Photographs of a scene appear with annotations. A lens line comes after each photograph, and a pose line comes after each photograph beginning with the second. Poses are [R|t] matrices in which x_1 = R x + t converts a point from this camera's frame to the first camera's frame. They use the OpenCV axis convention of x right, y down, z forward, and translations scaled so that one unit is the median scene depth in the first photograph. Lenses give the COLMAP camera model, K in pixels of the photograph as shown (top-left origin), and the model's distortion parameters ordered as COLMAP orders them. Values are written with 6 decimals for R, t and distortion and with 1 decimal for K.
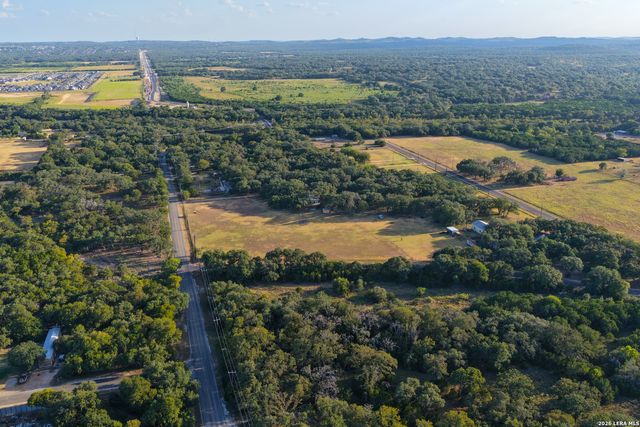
lens RADIAL K [[533.2, 0, 320.0], [0, 533.2, 213.5], [0, 0, 1]] dist [-0.006053, 0.000161]
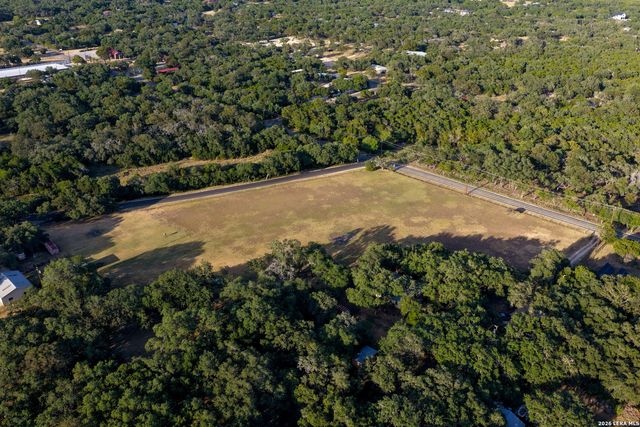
lens RADIAL K [[533.2, 0, 320.0], [0, 533.2, 213.5], [0, 0, 1]] dist [-0.006053, 0.000161]
pose [[-0.885502, 0.205235, -0.416850, 0.219678], [-0.152185, 0.719556, 0.677554, -0.386267], [0.439005, 0.663414, -0.605935, 1.277385]]
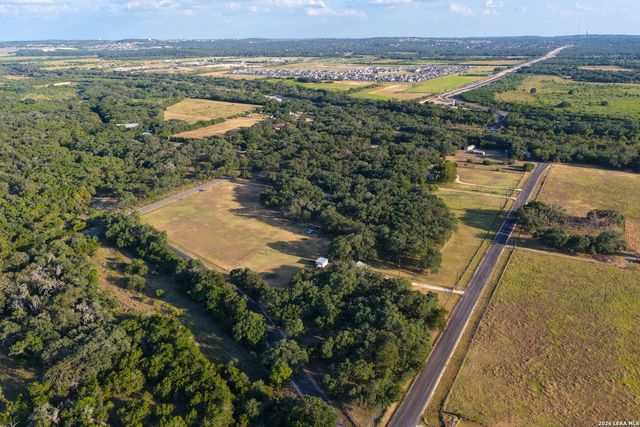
lens RADIAL K [[533.2, 0, 320.0], [0, 533.2, 213.5], [0, 0, 1]] dist [-0.006053, 0.000161]
pose [[0.689957, 0.225616, -0.687791, 0.747373], [-0.219261, 0.970685, 0.098462, -0.117961], [0.689843, 0.082872, 0.719200, 0.329298]]
